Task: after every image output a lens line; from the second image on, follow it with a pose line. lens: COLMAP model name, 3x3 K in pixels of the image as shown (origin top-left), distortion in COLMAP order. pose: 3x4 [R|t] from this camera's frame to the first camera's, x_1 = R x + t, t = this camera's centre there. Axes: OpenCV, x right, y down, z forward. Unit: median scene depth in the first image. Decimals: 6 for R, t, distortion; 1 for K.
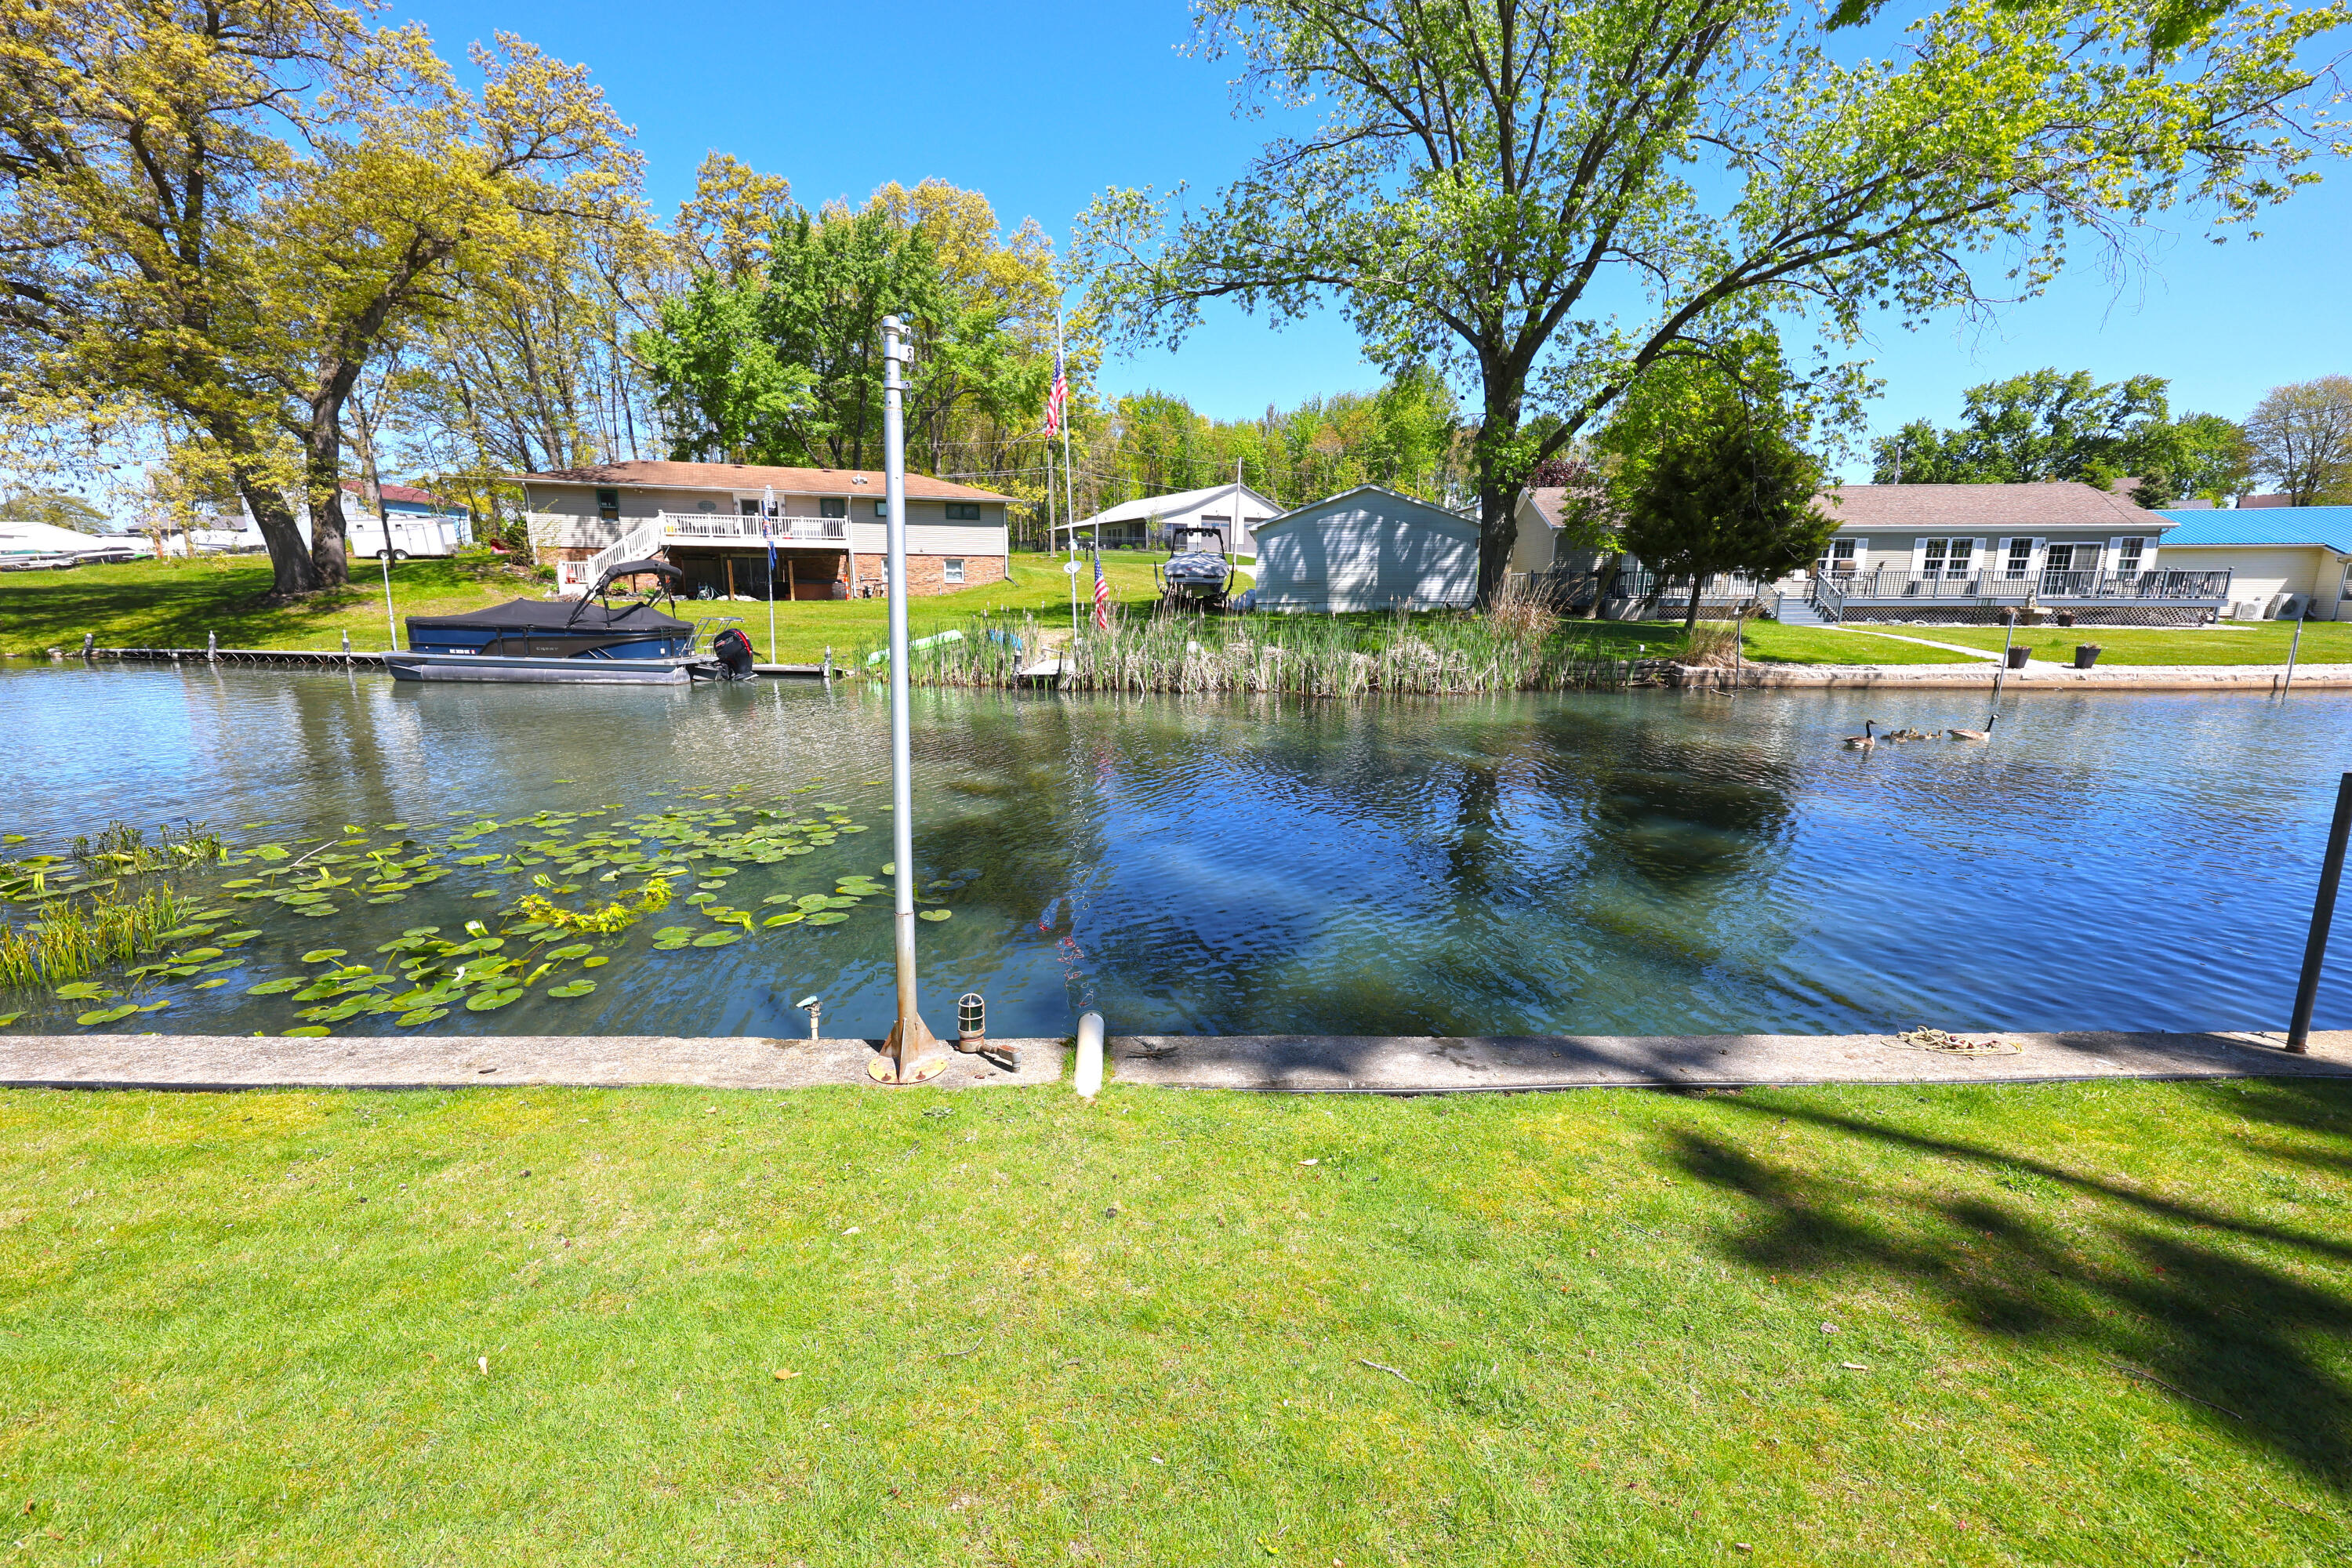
lens RADIAL K [[940.5, 0, 1168.5], [0, 940.5, 785.0], [0, 0, 1]] dist [-0.000684, -0.000139]
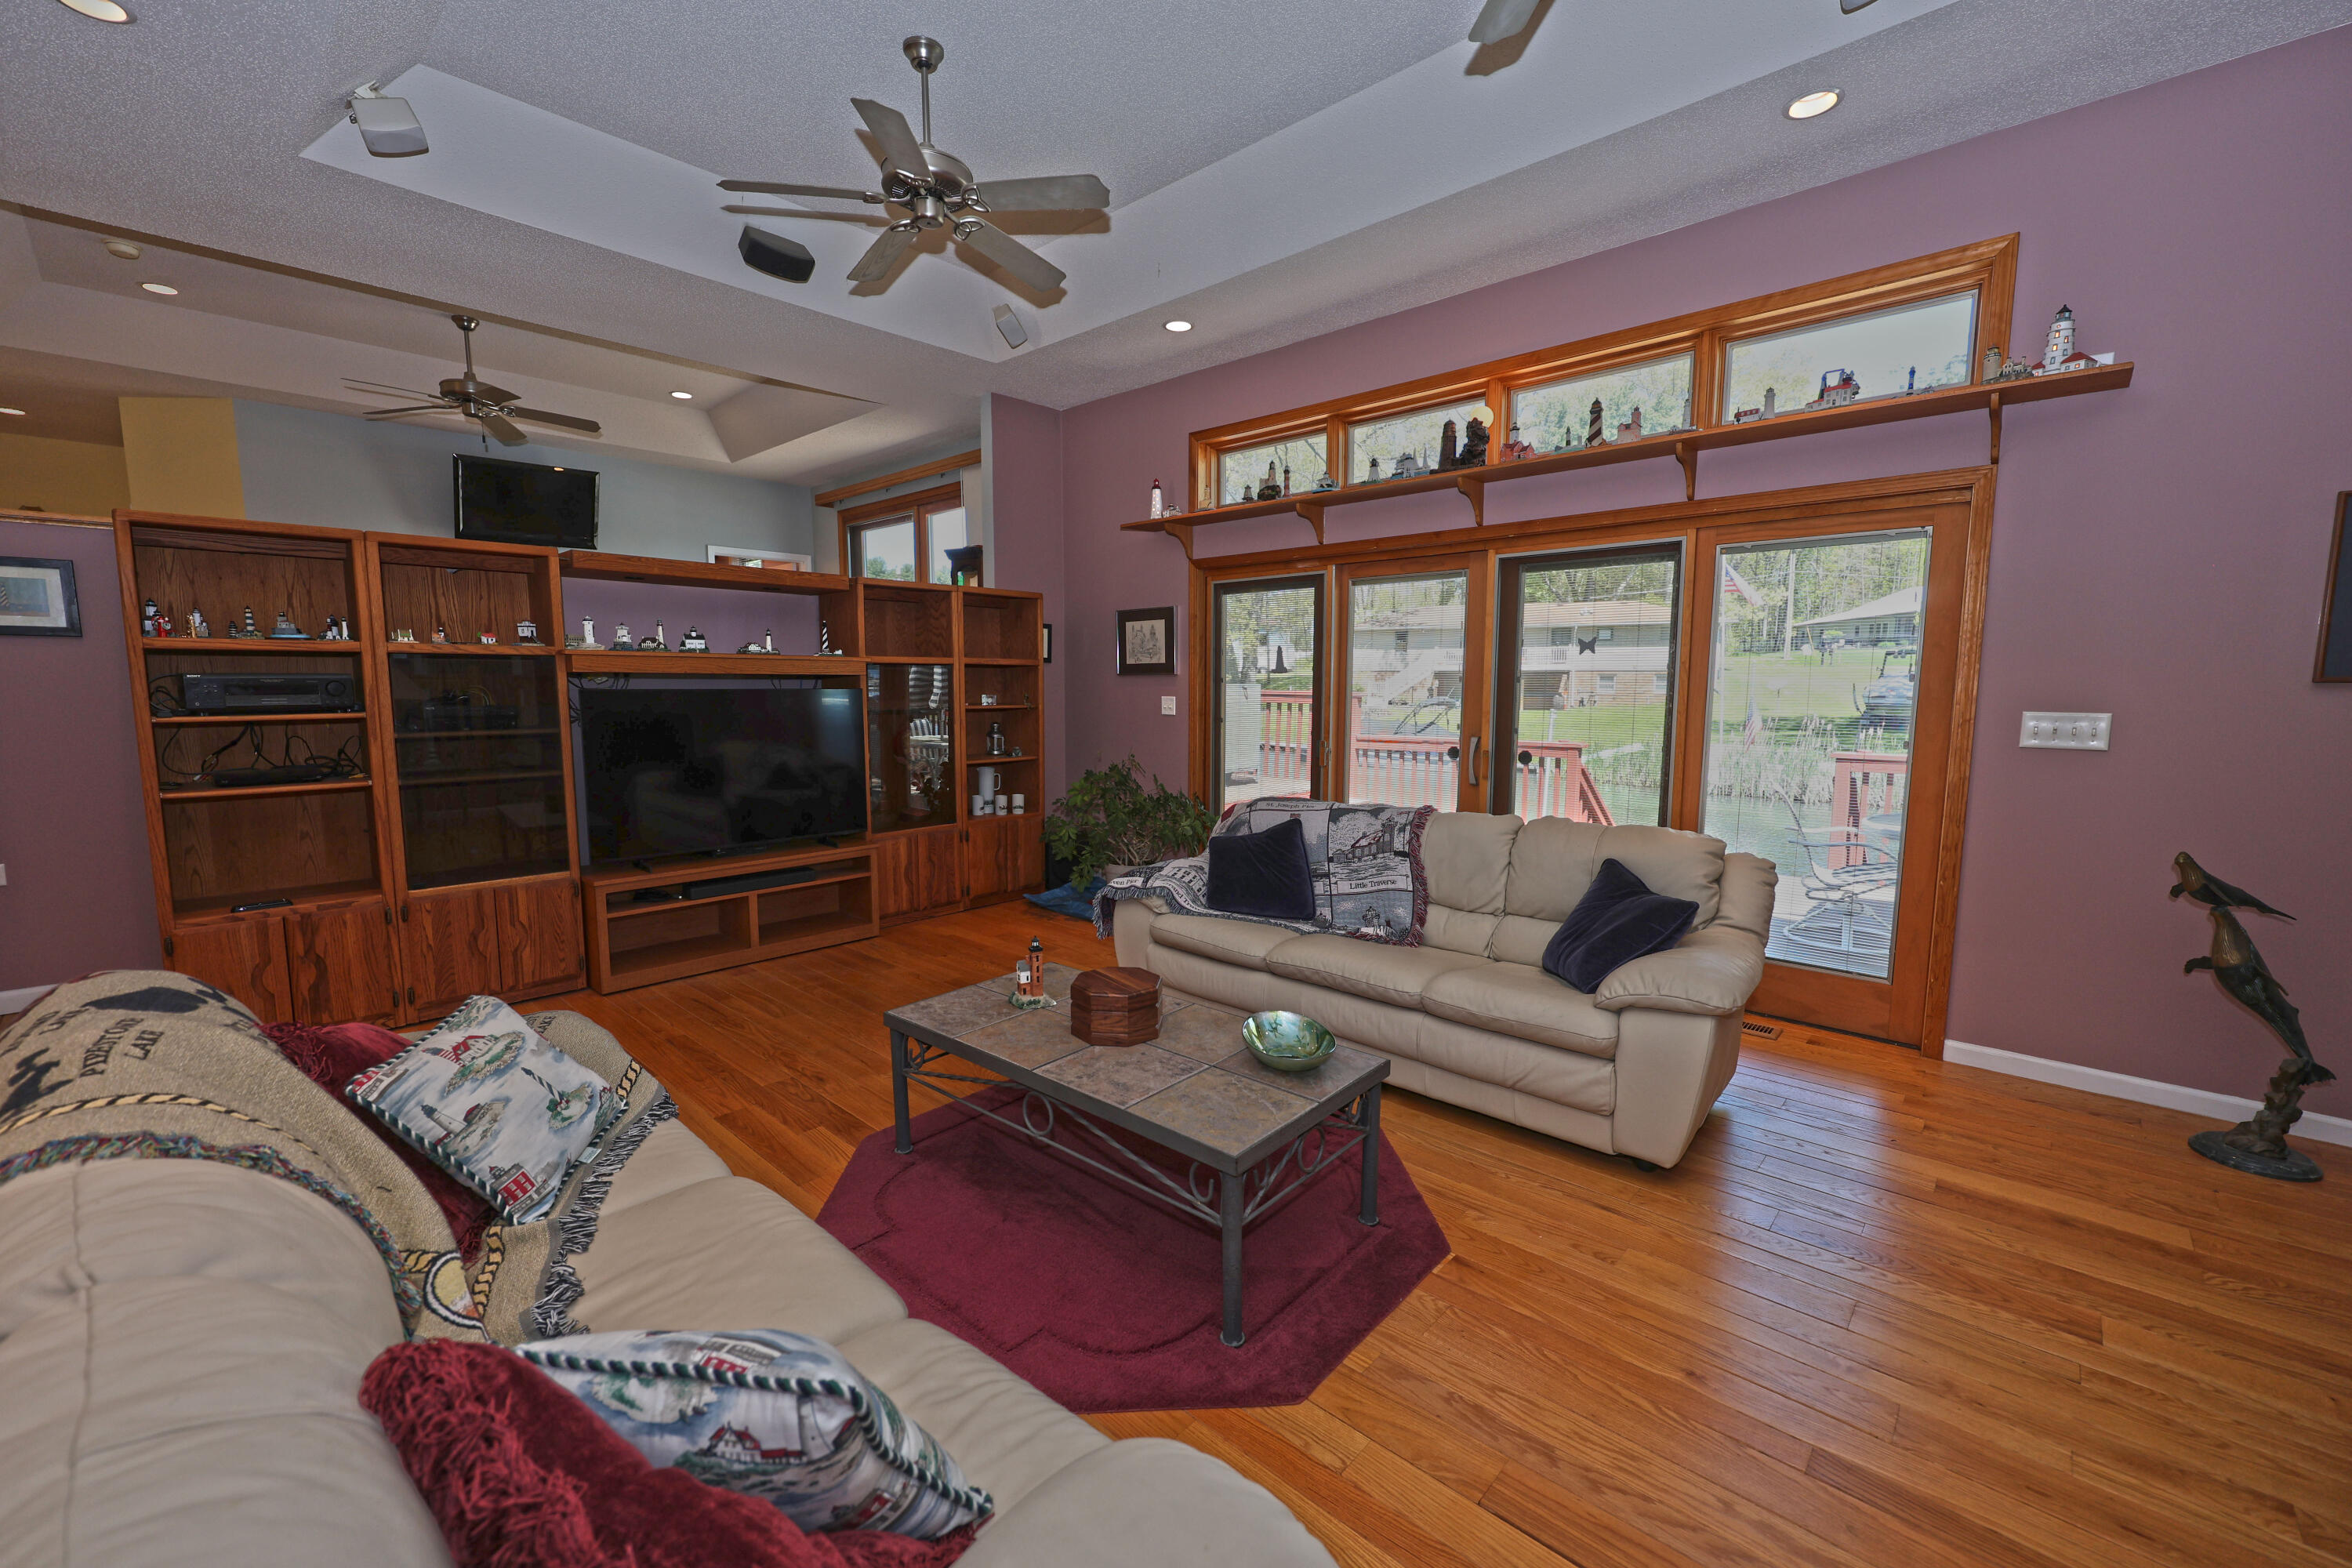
lens RADIAL K [[940.5, 0, 1173.7], [0, 940.5, 786.5], [0, 0, 1]] dist [-0.000684, -0.000139]
pose [[0.748884, 0.071110, -0.658875, 0.135428], [-0.129067, 0.990838, -0.039761, 0.028969], [0.650011, 0.114815, 0.751201, -0.357841]]
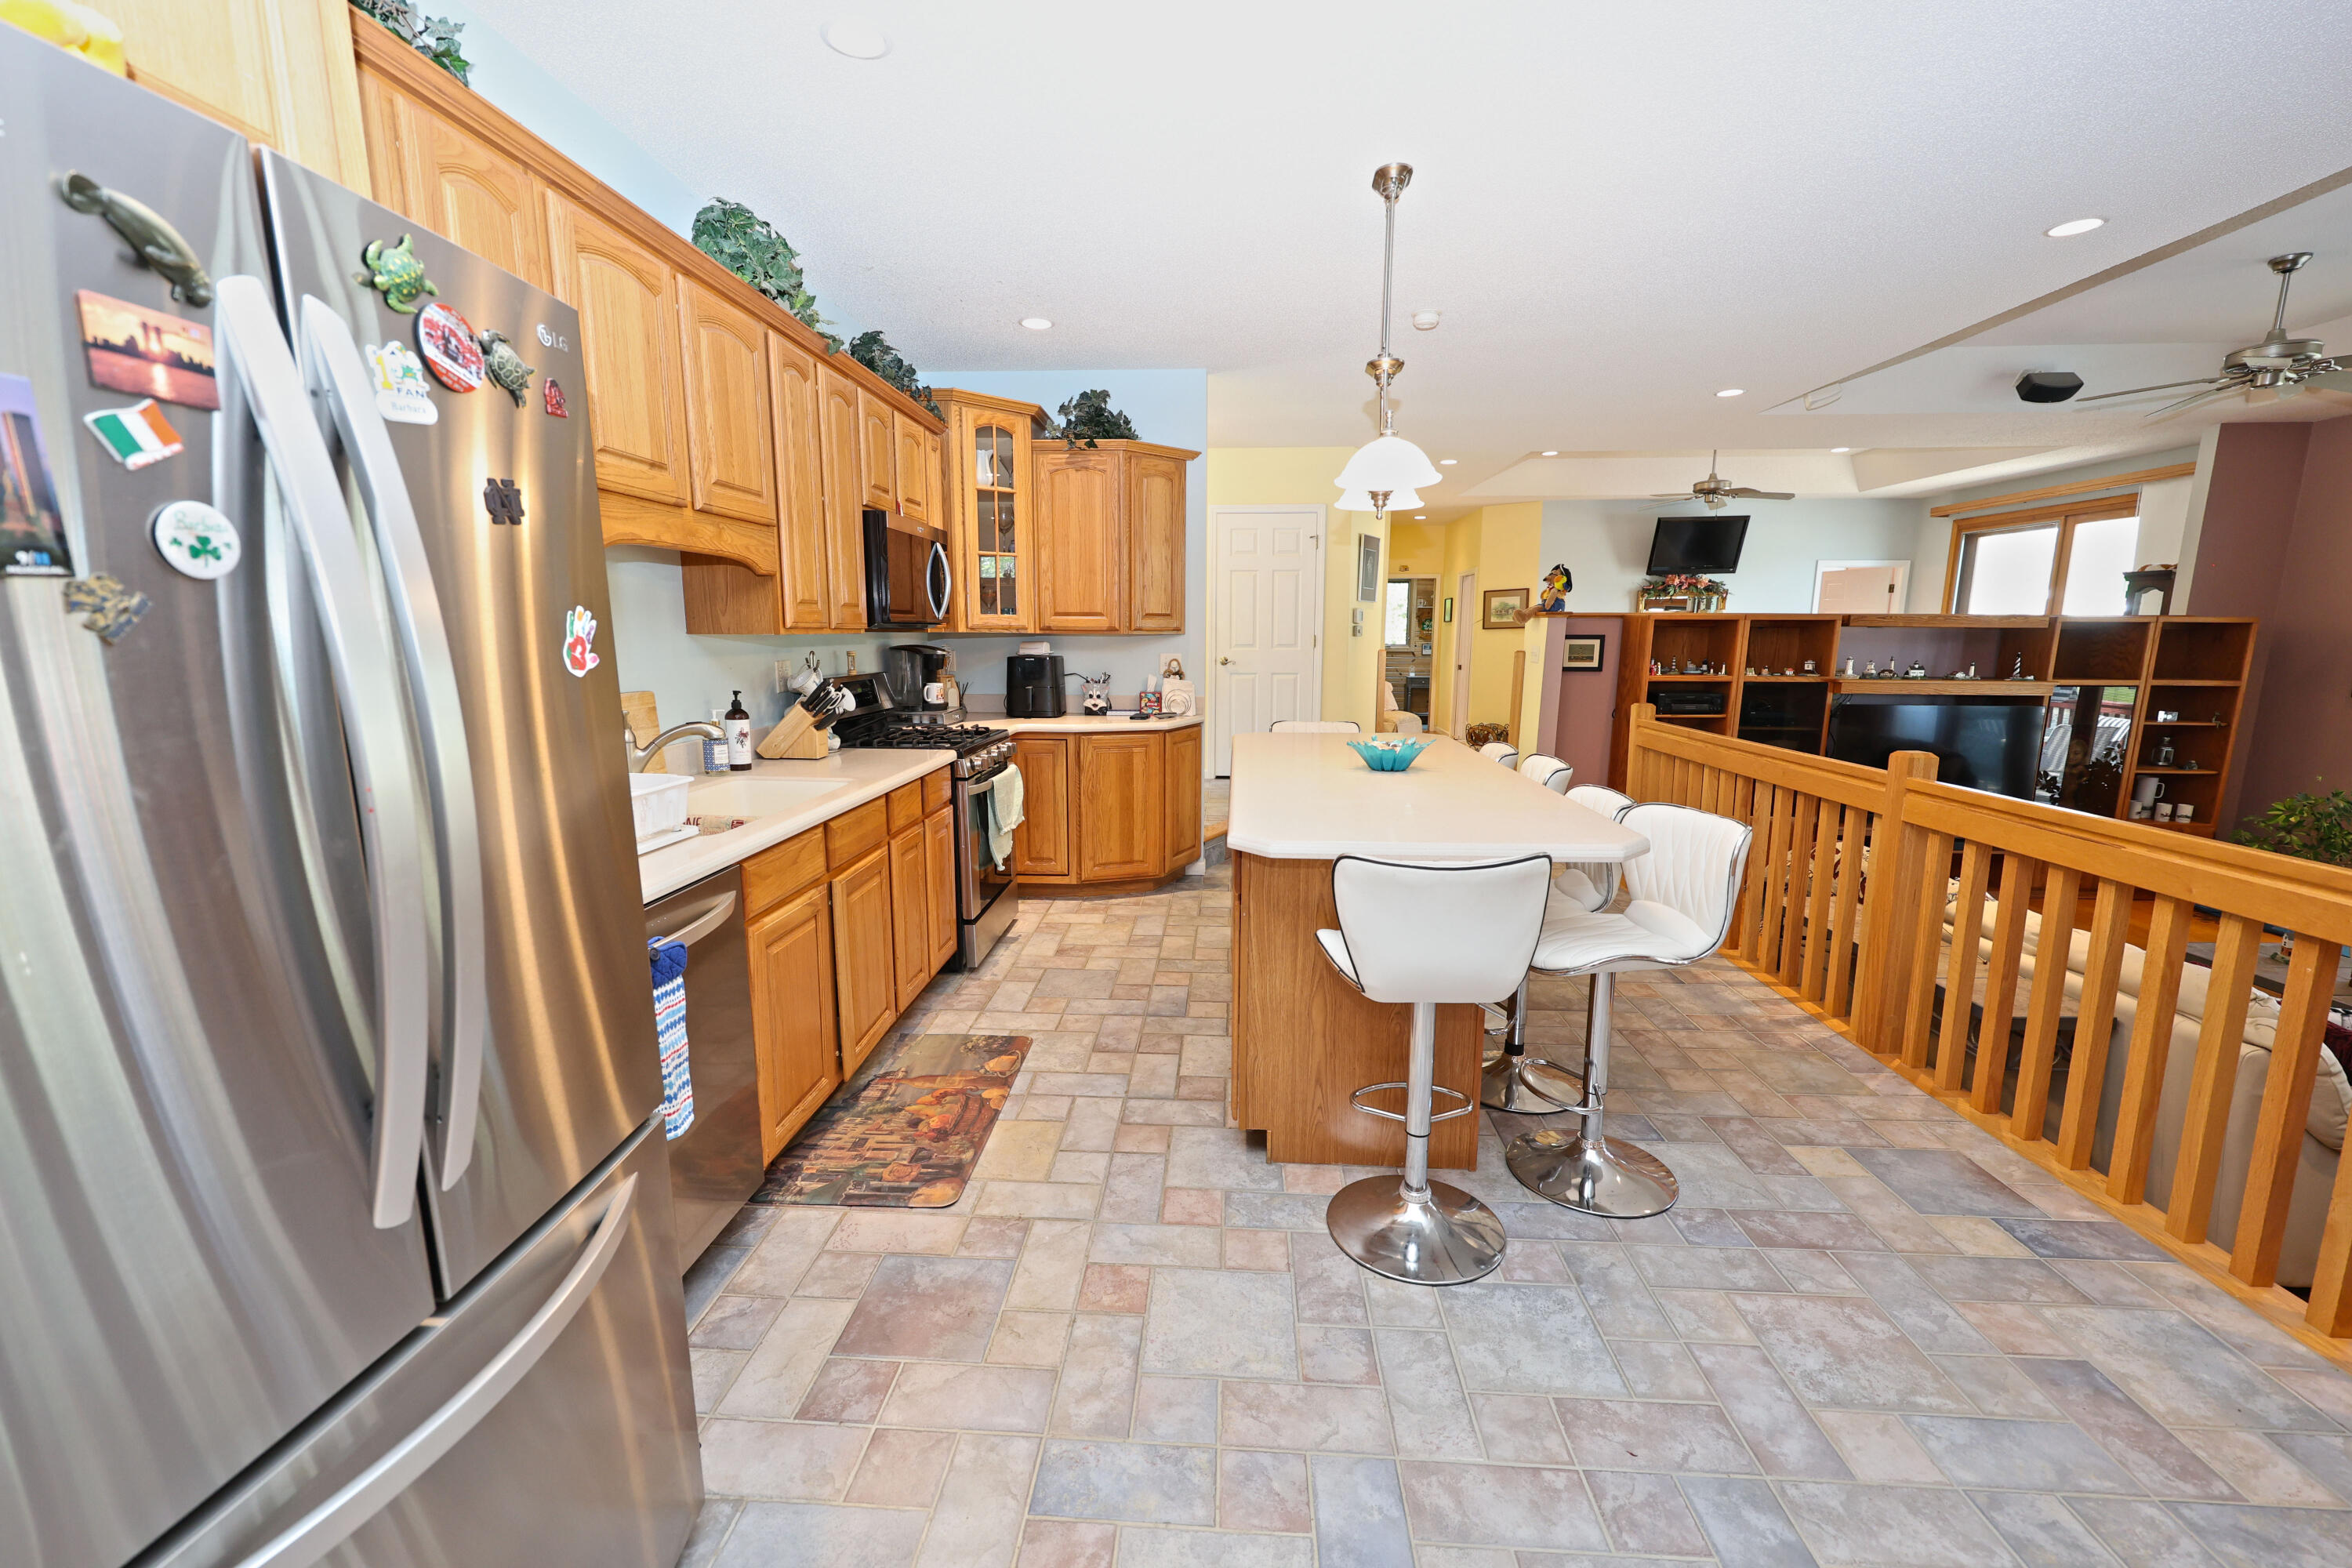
lens RADIAL K [[940.5, 0, 1175.1], [0, 940.5, 786.5], [0, 0, 1]] dist [-0.000684, -0.000139]
pose [[-0.037792, 0.161383, -0.986168, 0.194291], [-0.201008, 0.965474, 0.165699, 0.033387], [0.978860, 0.204490, -0.004048, -0.447677]]
